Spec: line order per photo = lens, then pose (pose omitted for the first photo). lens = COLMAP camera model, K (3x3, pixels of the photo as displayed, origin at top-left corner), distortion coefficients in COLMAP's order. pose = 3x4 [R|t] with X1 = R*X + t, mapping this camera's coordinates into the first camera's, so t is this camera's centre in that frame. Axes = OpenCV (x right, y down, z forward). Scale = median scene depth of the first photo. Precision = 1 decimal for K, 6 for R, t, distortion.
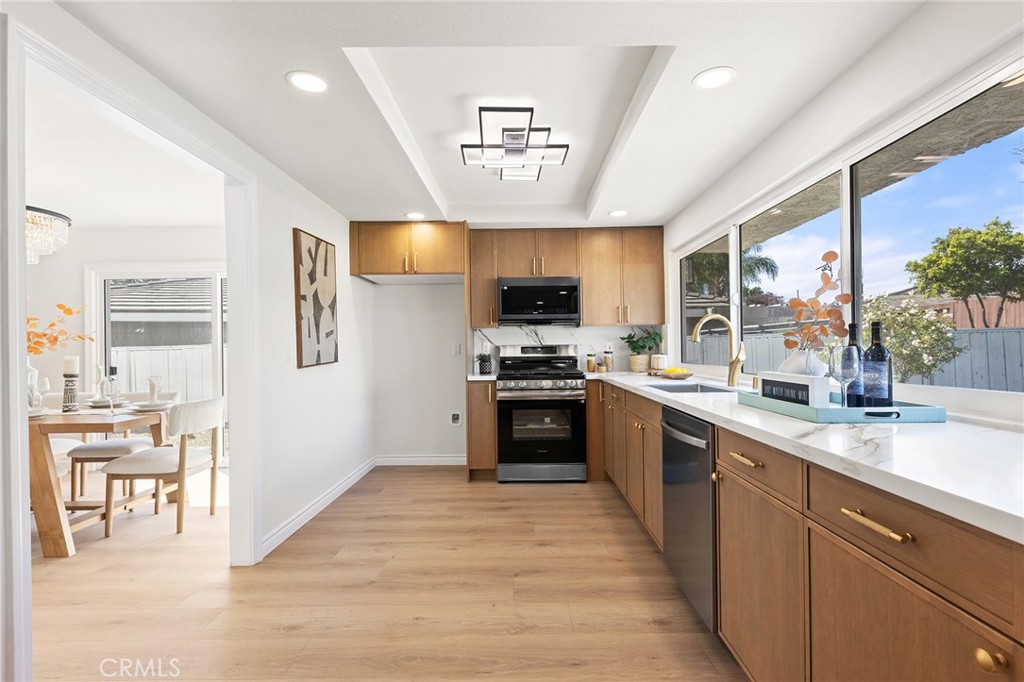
lens RADIAL K [[464.5, 0, 512.0], [0, 464.5, 341.0], [0, 0, 1]] dist [-0.000801, -0.000115]
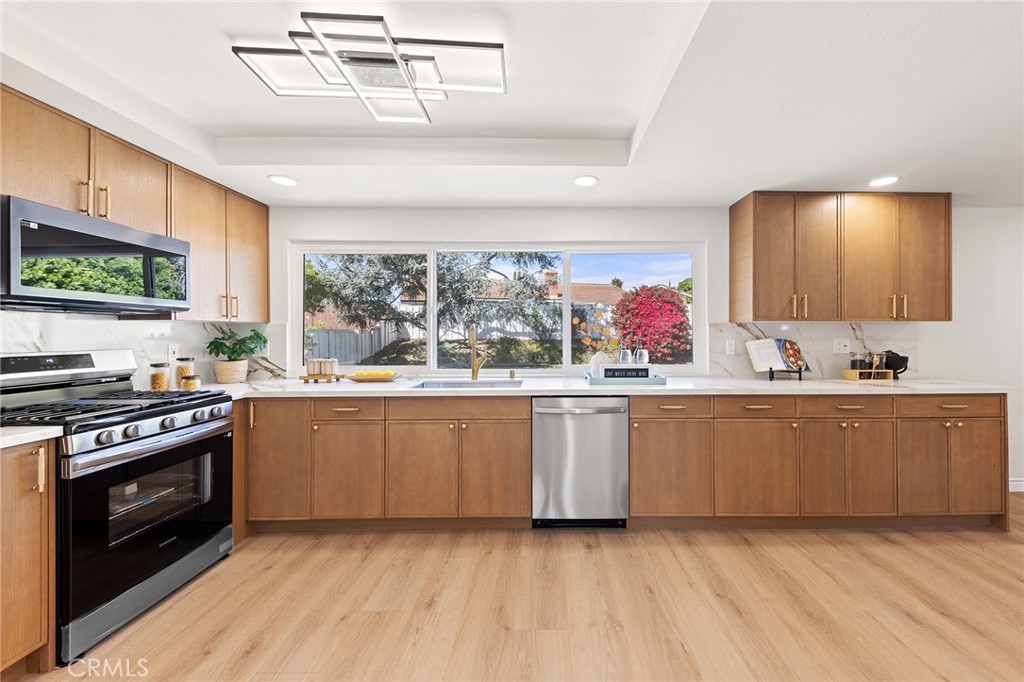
lens RADIAL K [[379.3, 0, 541.8], [0, 379.3, 332.6], [0, 0, 1]] dist [-0.000353, -0.000208]
pose [[-0.015482, 0.019286, 0.999694, -0.695629], [-0.010092, 0.999760, -0.019443, -0.017830], [-0.999829, -0.010390, -0.015284, 0.963178]]
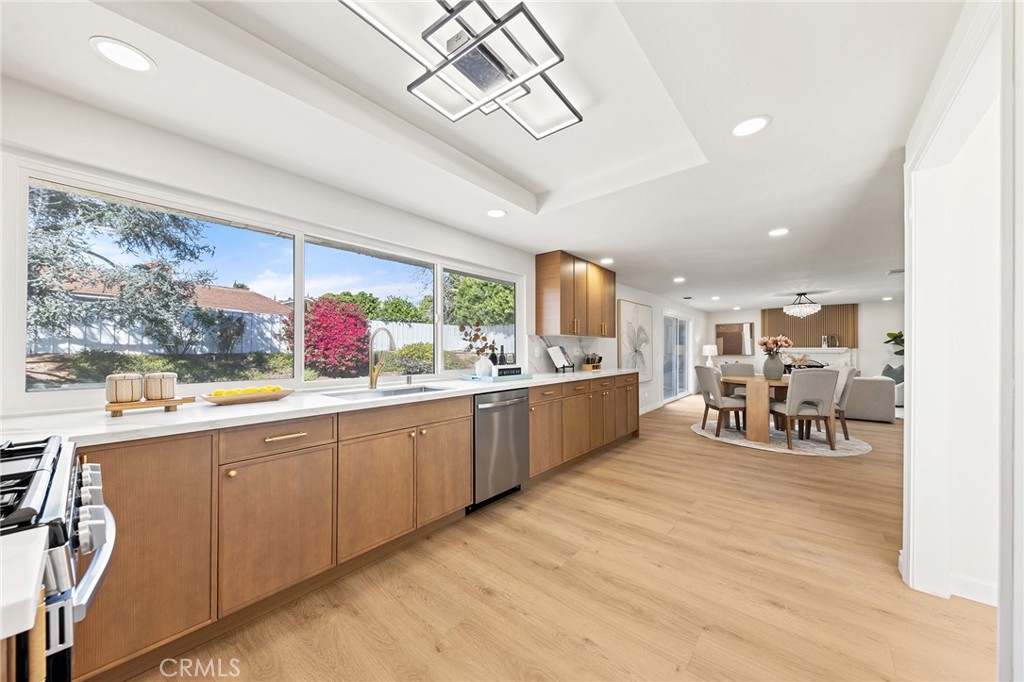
lens RADIAL K [[359.9, 0, 516.5], [0, 359.9, 347.8], [0, 0, 1]] dist [0.000610, 0.000024]
pose [[-0.776991, 0.017473, 0.629269, -0.453476], [0.003503, 0.999719, -0.023434, 0.018799], [-0.629502, -0.016003, -0.776834, 1.726357]]
